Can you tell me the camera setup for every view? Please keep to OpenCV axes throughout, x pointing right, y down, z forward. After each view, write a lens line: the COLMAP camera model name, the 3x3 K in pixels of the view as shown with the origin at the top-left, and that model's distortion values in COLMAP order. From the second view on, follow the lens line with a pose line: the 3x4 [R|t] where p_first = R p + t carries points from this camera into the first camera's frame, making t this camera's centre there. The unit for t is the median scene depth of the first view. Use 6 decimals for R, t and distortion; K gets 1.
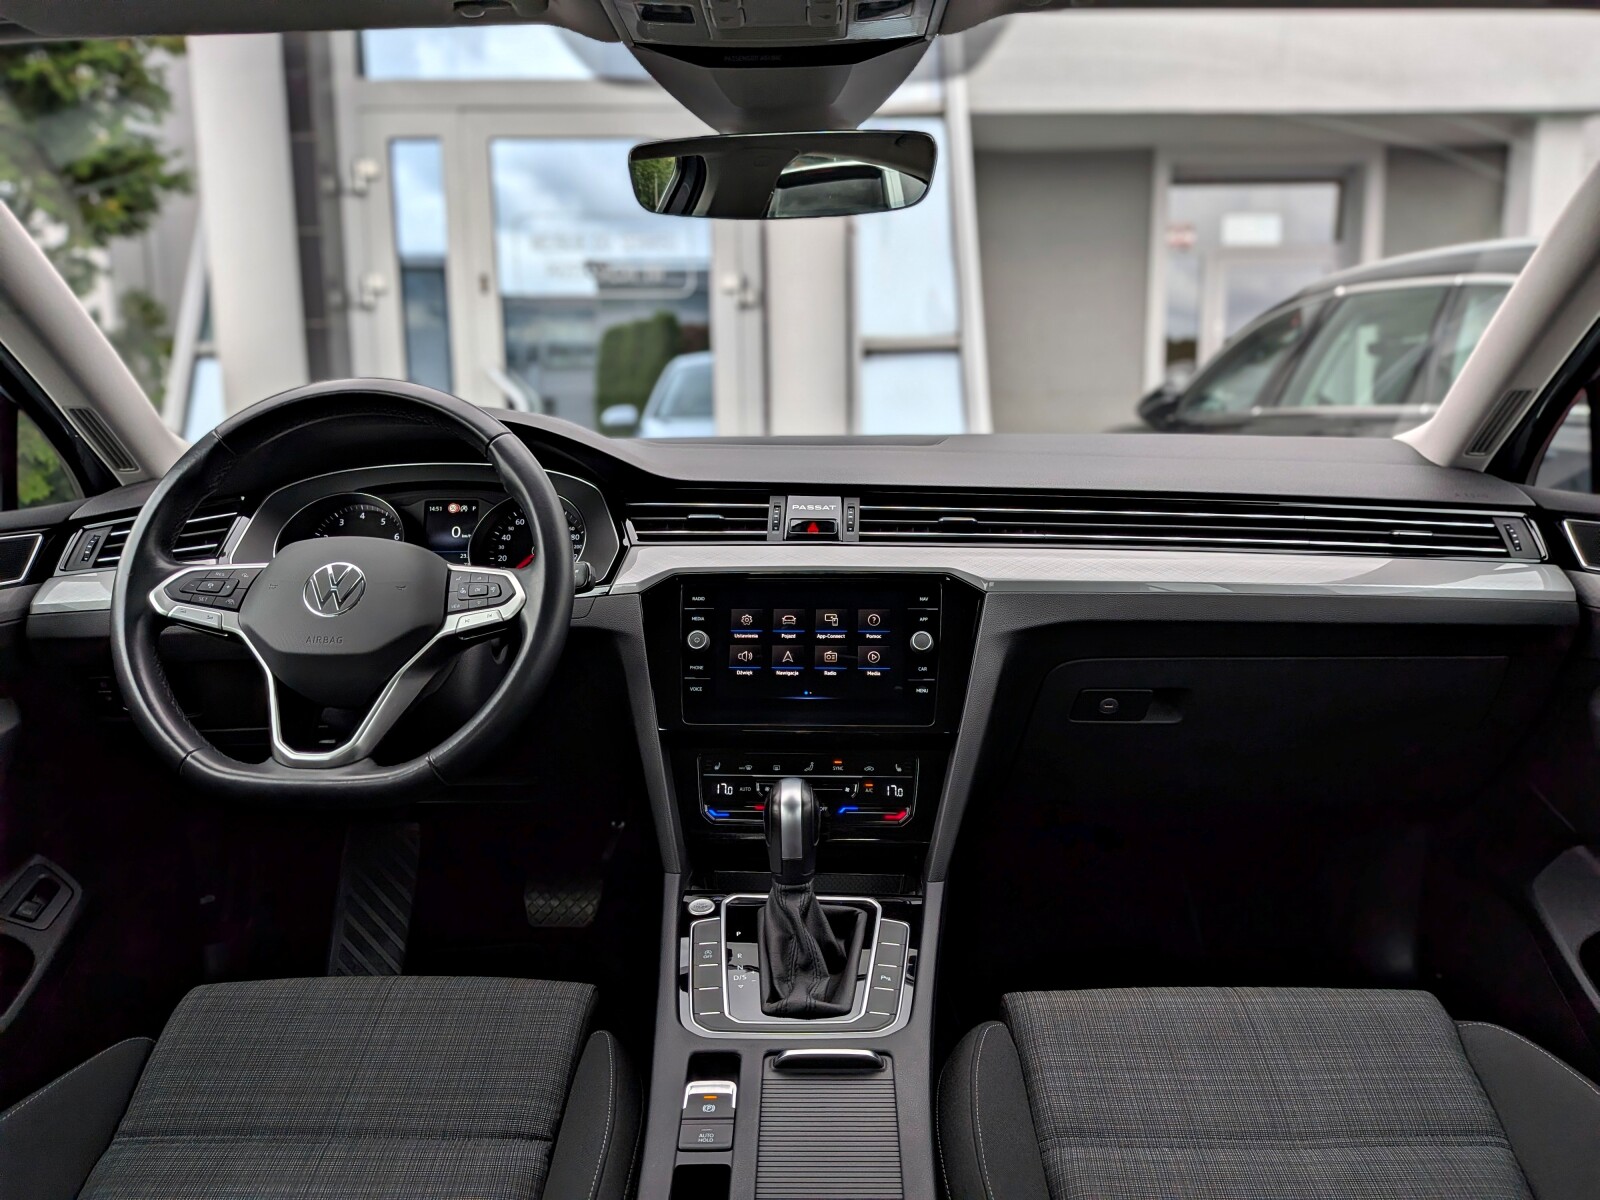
lens RADIAL K [[1160.1, 0, 811.6], [0, 1160.1, 595.9], [0, 0, 1]] dist [0.051631, -0.091953]
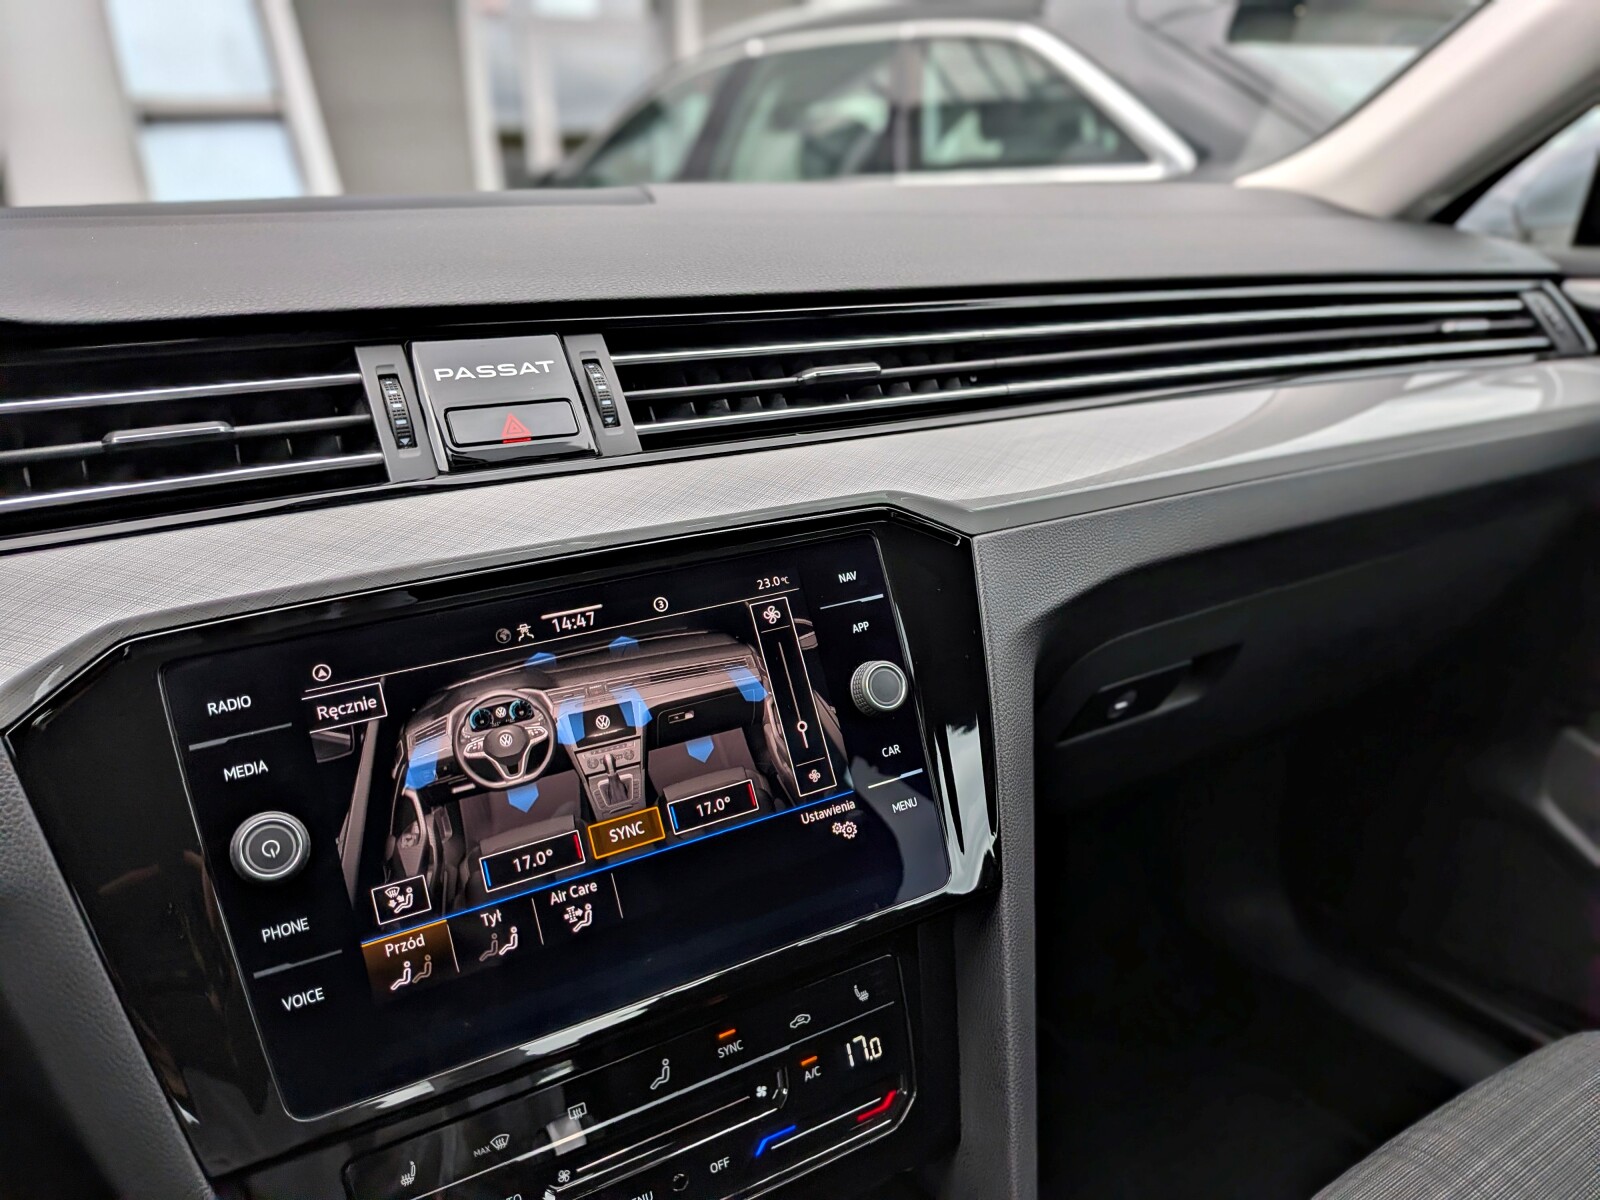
lens RADIAL K [[1160.1, 0, 820.2], [0, 1160.1, 599.3], [0, 0, 1]] dist [0.051631, -0.091953]
pose [[0.833546, -0.195238, 0.516801, -0.123869], [0.110179, 0.975428, 0.190792, -0.069006], [-0.541352, -0.102094, 0.834575, 0.667761]]
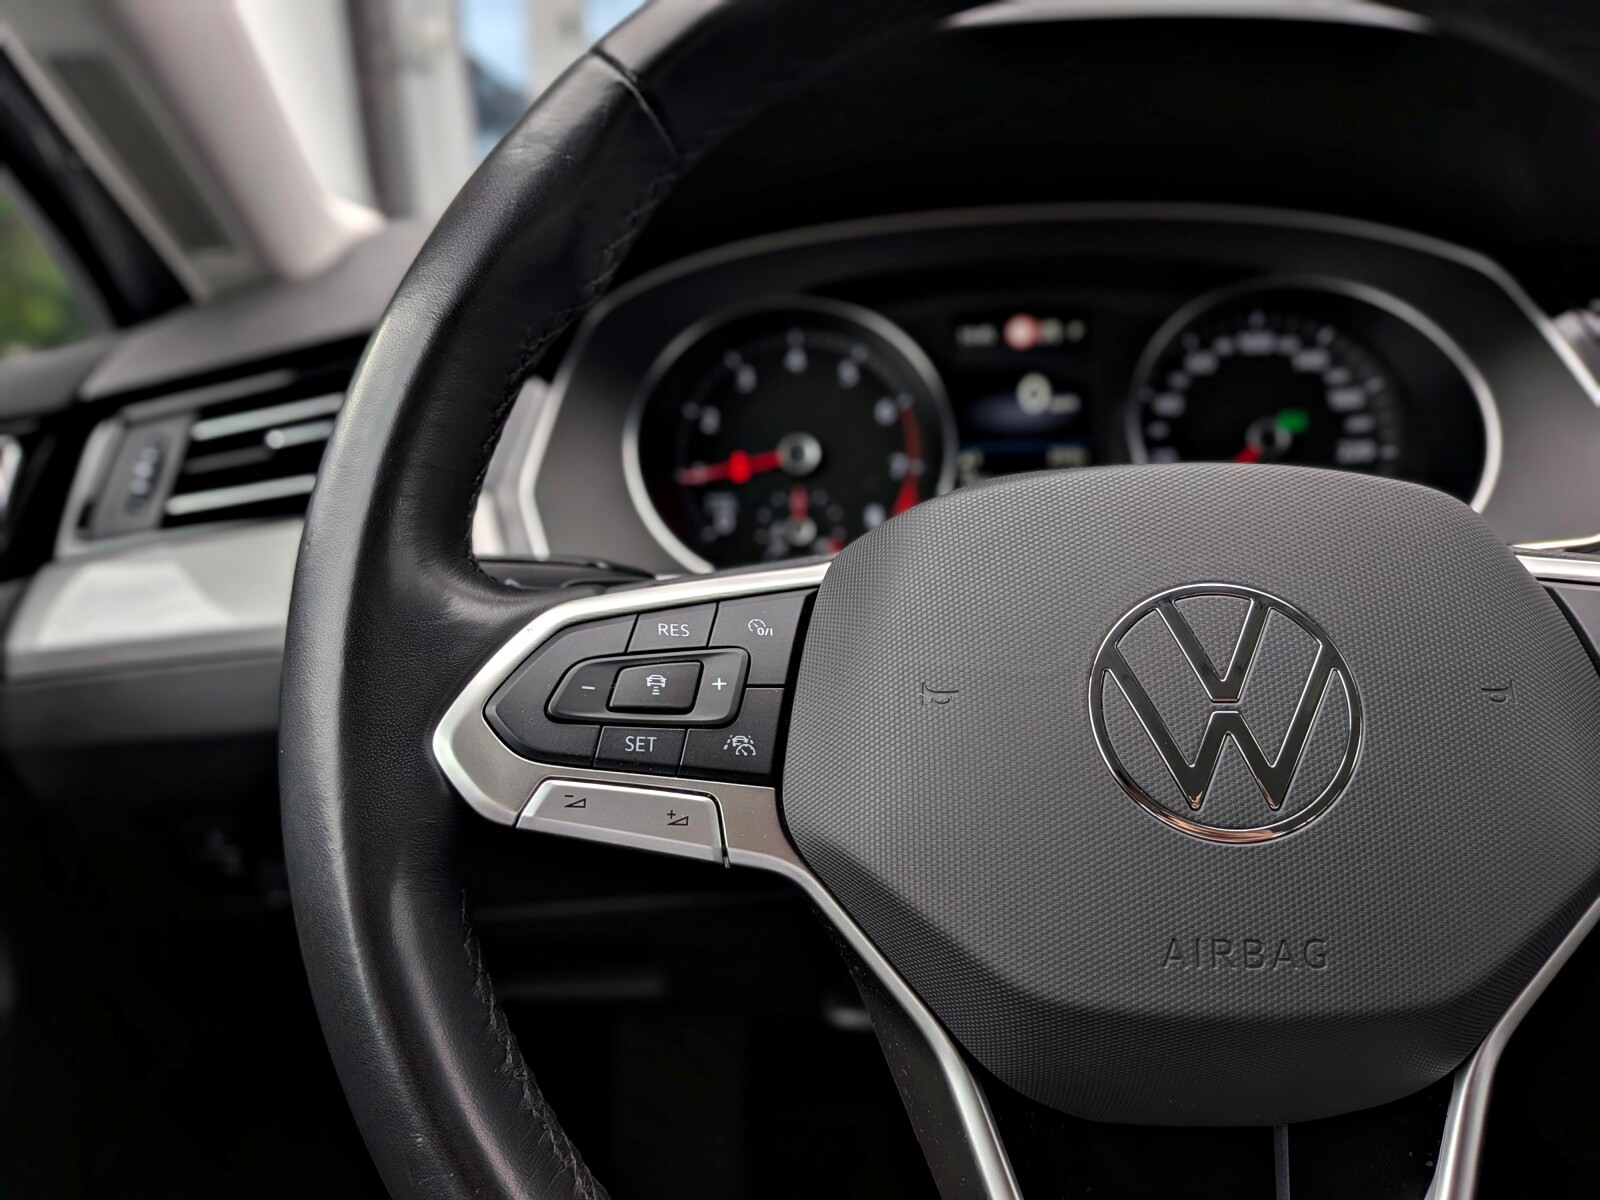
lens RADIAL K [[1160.1, 0, 763.9], [0, 1160.1, 586.7], [0, 0, 1]] dist [0.051631, -0.091953]
pose [[0.998286, -0.018296, -0.055592, -0.423234], [0.026508, 0.988212, 0.150781, -0.058816], [0.052178, -0.151996, 0.987003, 0.672005]]
